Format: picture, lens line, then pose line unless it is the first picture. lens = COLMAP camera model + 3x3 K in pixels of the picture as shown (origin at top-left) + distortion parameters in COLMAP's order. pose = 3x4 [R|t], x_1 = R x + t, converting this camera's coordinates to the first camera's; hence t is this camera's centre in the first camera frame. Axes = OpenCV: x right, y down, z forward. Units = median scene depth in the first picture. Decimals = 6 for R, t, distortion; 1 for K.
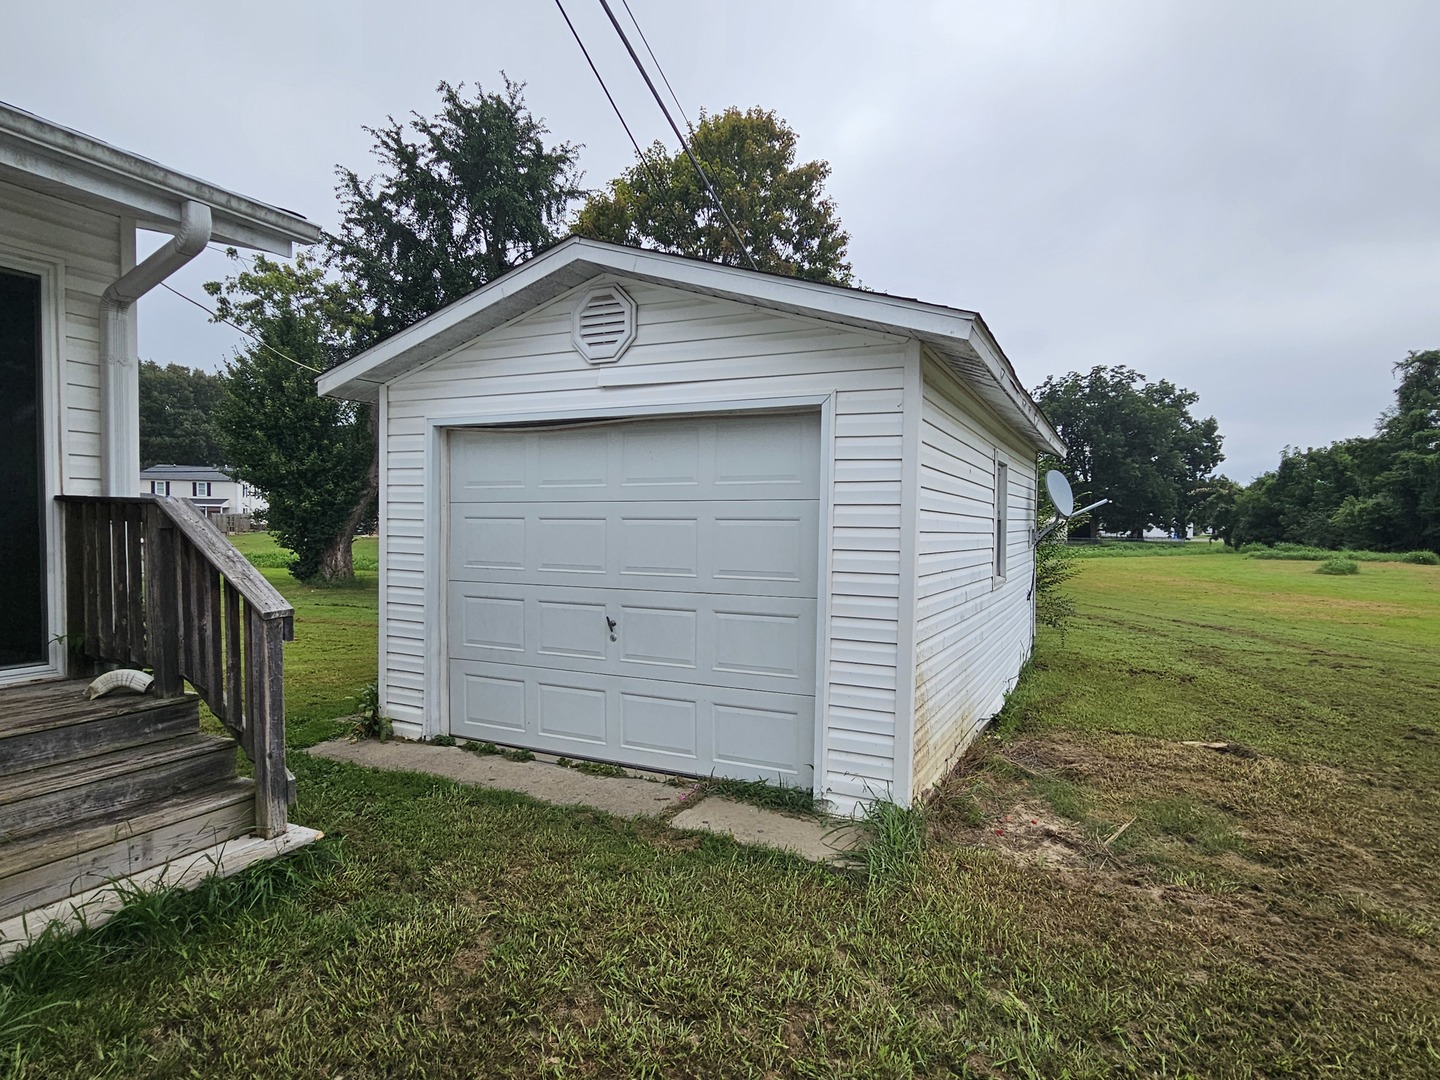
lens RADIAL K [[765.1, 0, 721.8], [0, 765.1, 543.1], [0, 0, 1]] dist [-0.001324, 0.000058]
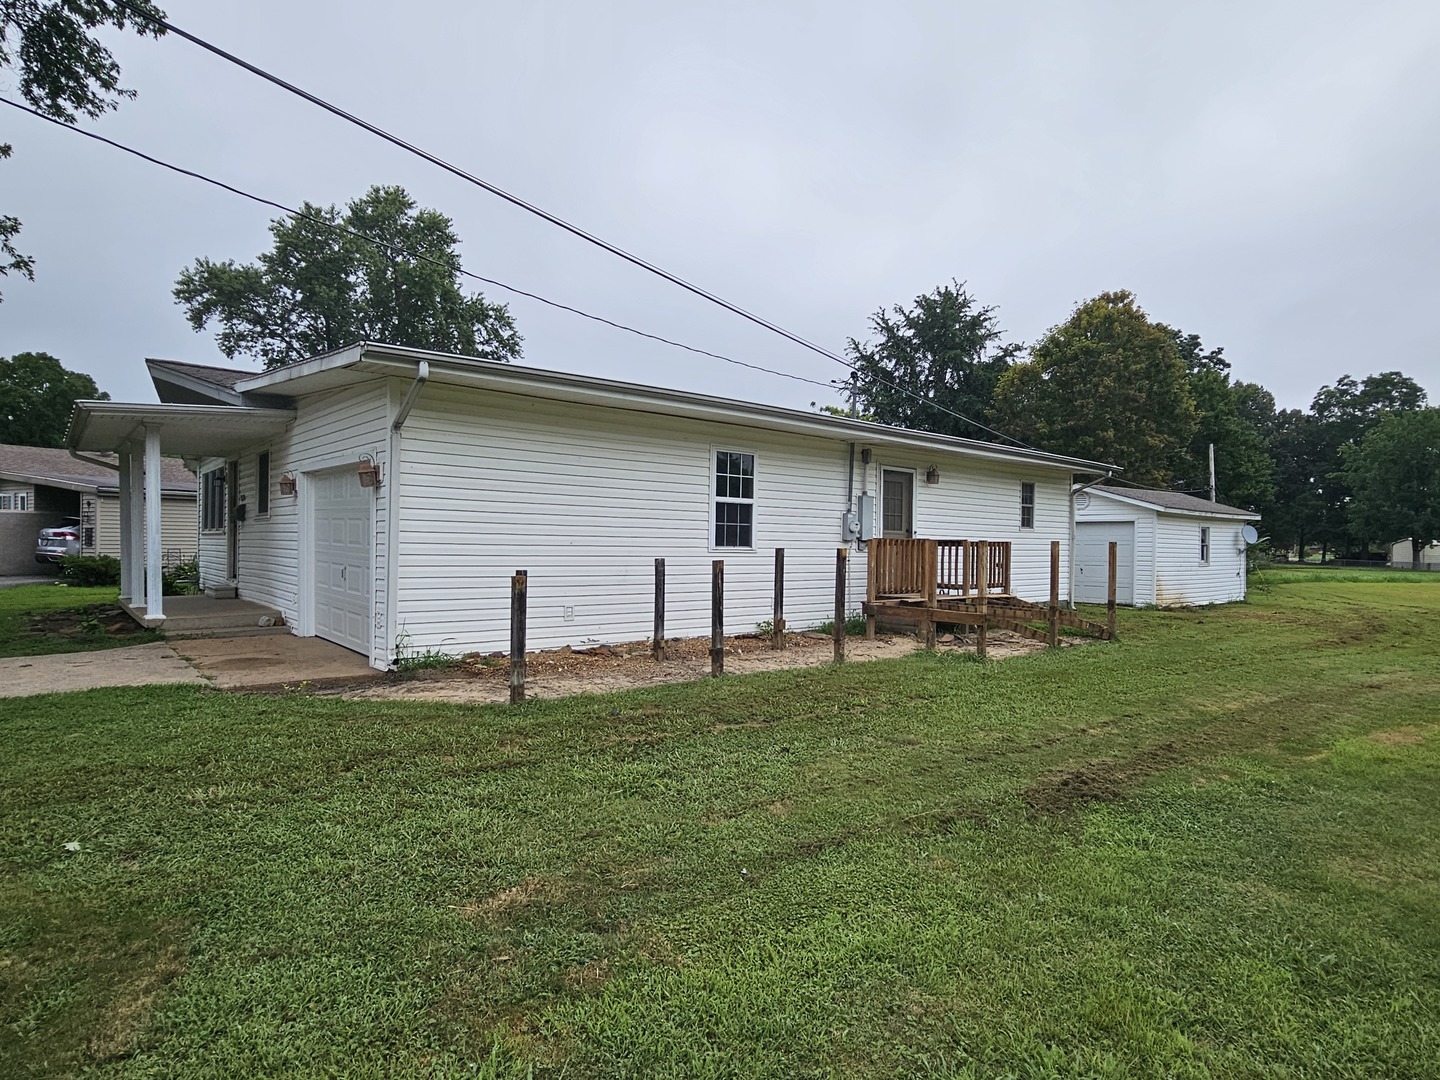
lens RADIAL K [[765.1, 0, 721.8], [0, 765.1, 543.1], [0, 0, 1]] dist [-0.001324, 0.000058]
pose [[0.906538, 0.011698, -0.421963, -0.028862], [-0.025417, 0.999315, -0.026902, 0.023092], [0.421359, 0.035113, 0.906214, -0.674696]]
